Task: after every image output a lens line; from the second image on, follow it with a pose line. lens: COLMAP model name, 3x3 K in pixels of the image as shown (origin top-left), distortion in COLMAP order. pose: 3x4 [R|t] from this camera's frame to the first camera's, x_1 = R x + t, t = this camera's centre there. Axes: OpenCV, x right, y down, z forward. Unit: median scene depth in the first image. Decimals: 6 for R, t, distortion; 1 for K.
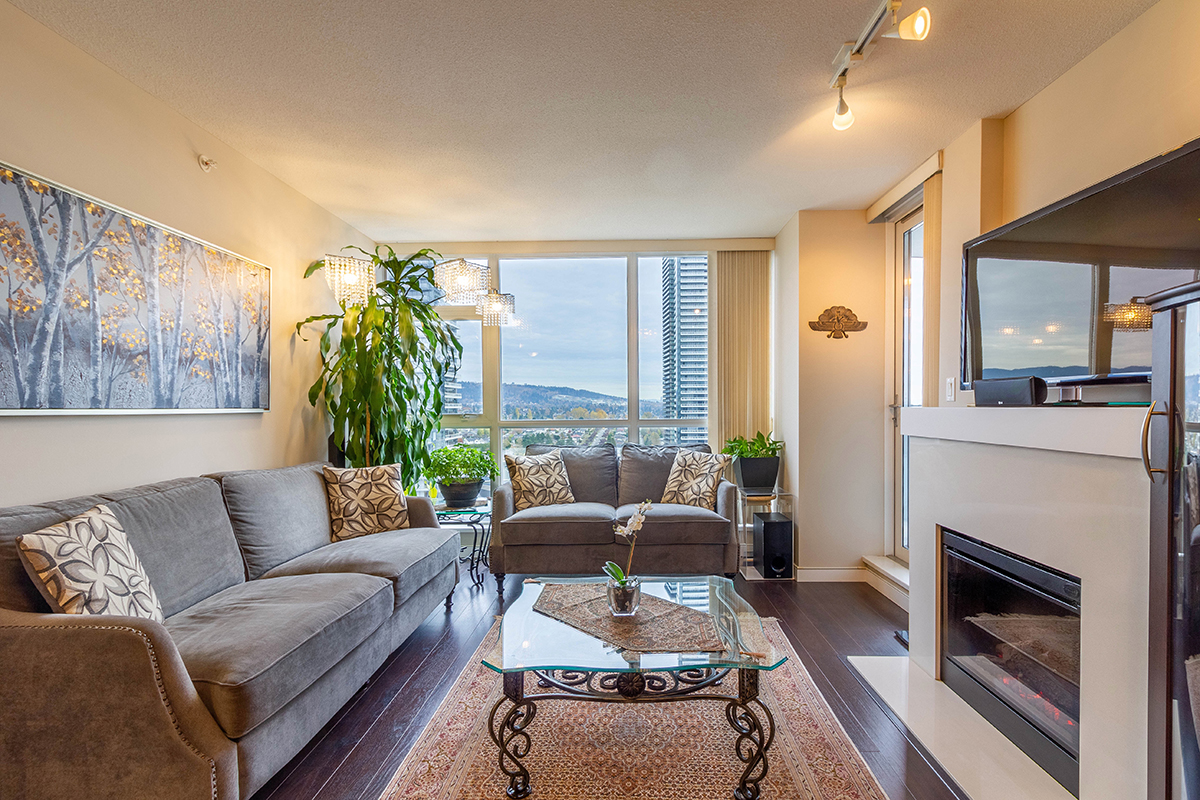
lens RADIAL K [[563.7, 0, 615.8], [0, 563.7, 429.3], [0, 0, 1]] dist [-0.003017, 0.002354]
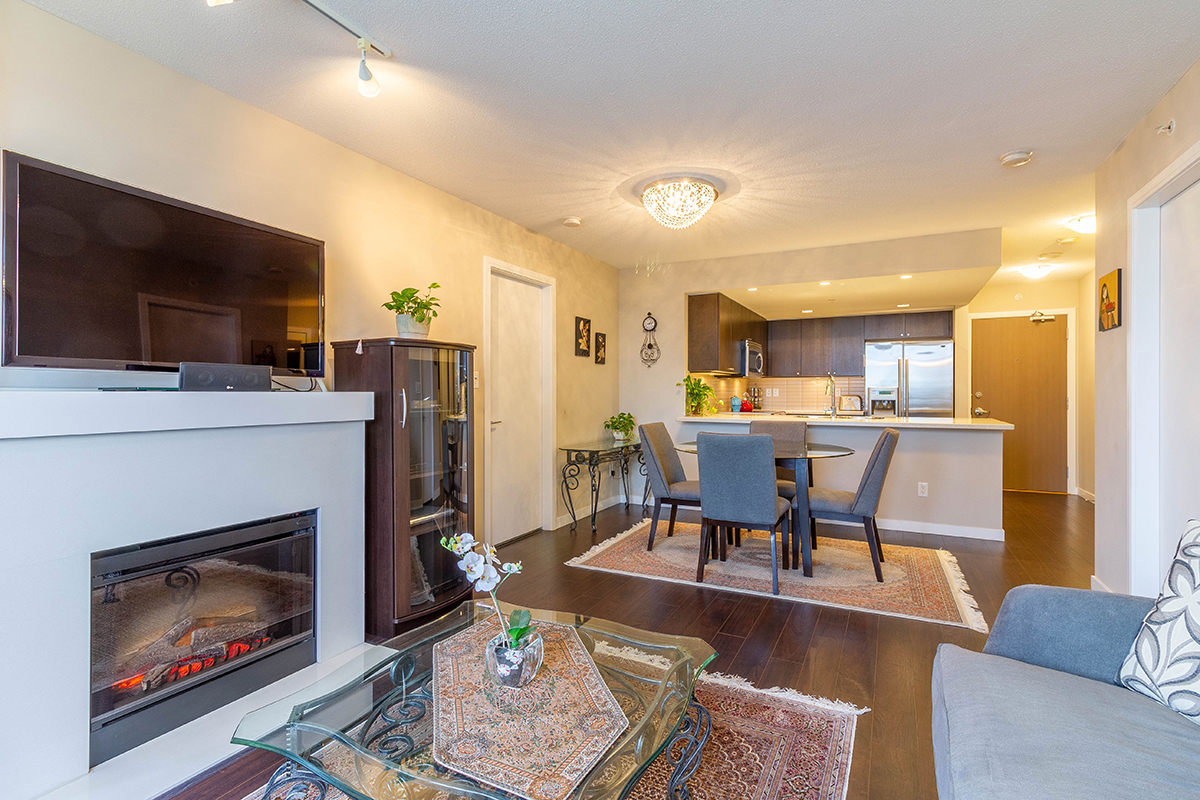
lens RADIAL K [[563.7, 0, 610.6], [0, 563.7, 392.7], [0, 0, 1]] dist [-0.003017, 0.002354]
pose [[-0.907894, 0.005410, 0.419165, -0.247676], [0.020430, 0.999300, 0.031352, -0.034181], [-0.418702, 0.037027, -0.907369, 1.014593]]
